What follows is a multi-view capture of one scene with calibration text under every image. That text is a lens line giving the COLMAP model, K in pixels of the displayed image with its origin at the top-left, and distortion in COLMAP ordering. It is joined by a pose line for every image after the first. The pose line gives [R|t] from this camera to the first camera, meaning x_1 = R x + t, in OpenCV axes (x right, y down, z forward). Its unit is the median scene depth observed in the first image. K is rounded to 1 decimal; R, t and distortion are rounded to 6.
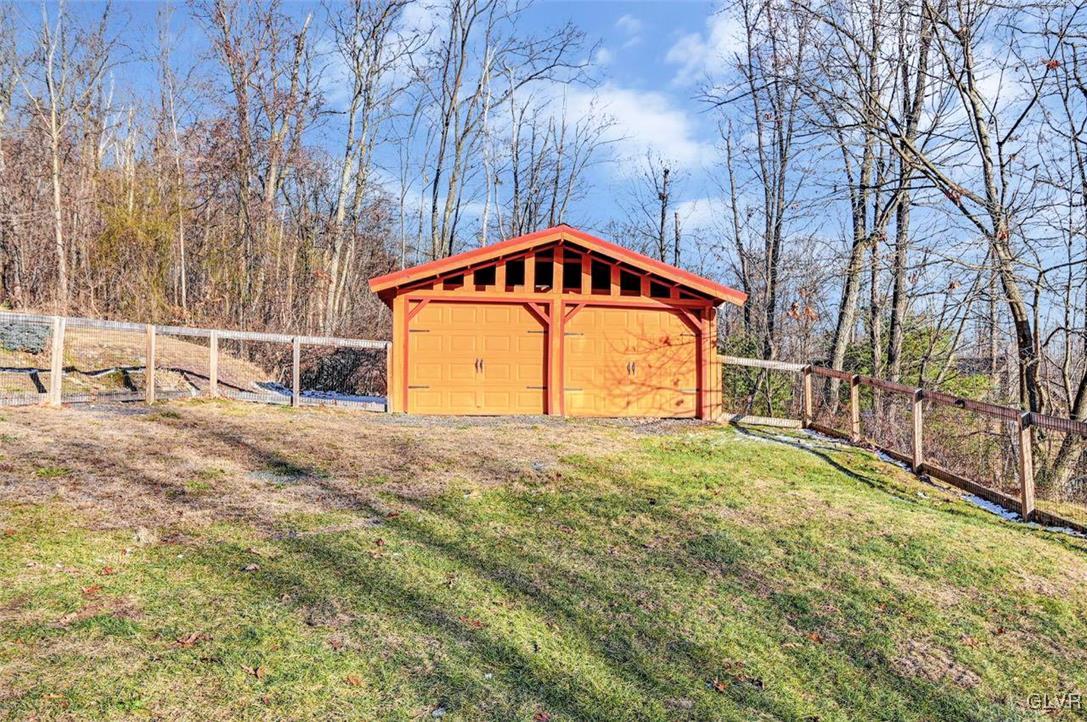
lens RADIAL K [[829.6, 0, 543.5], [0, 829.6, 361.0], [0, 0, 1]] dist [0.051955, 0.000556]
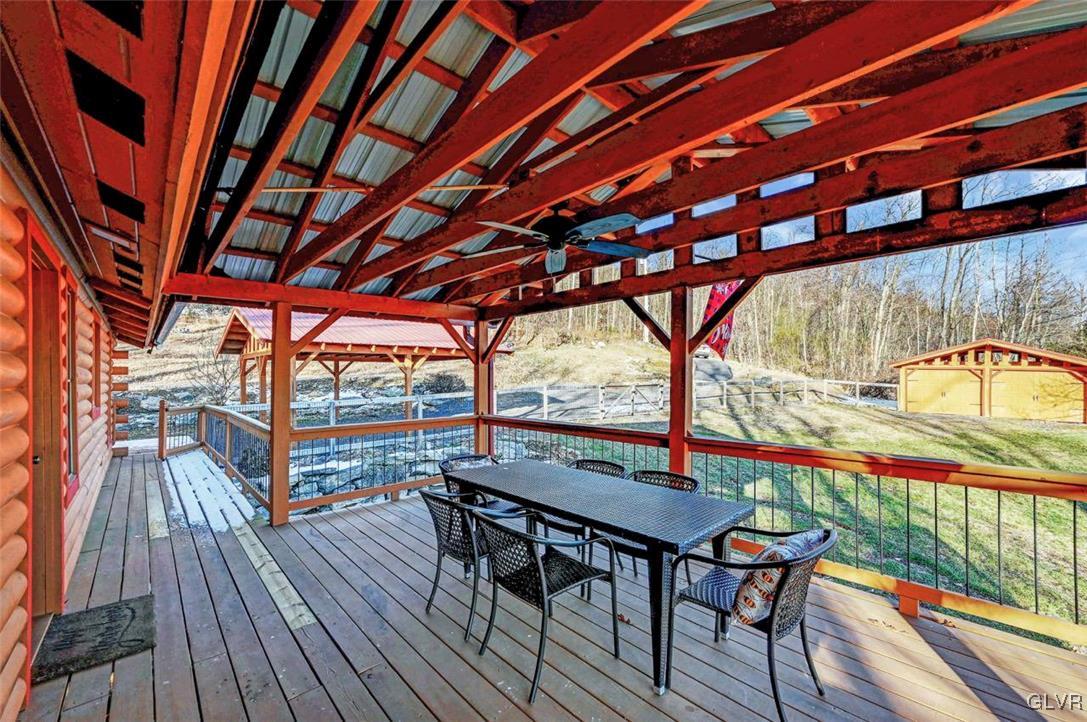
lens RADIAL K [[433.6, 0, 542.5], [0, 433.6, 367.3], [0, 0, 1]] dist [0.000280, 0.000226]
pose [[0.609221, -0.012700, -0.792899, 0.225574], [0.021780, 0.999763, 0.000722, -0.104644], [0.792701, -0.017709, 0.609353, -0.766416]]
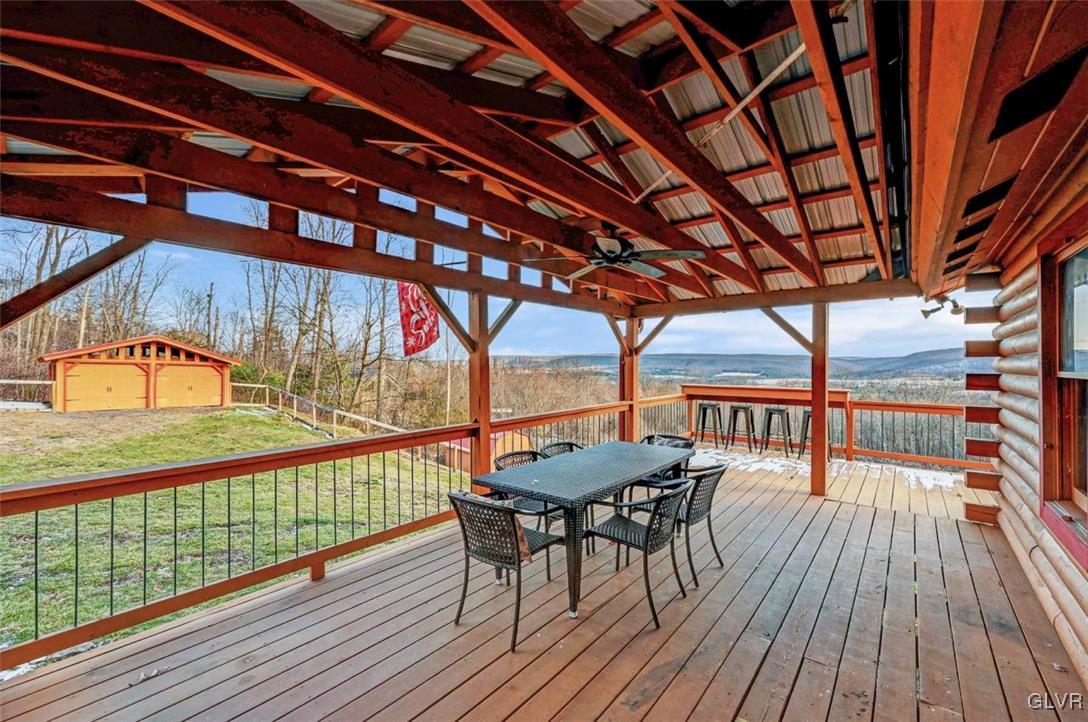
lens RADIAL K [[434.0, 0, 543.0], [0, 434.0, 367.3], [0, 0, 1]] dist [0.000280, 0.000226]
pose [[0.703339, -0.001822, 0.710852, -0.088319], [-0.017040, 0.999666, 0.019422, -0.105757], [-0.710650, -0.025773, 0.703073, -0.779736]]
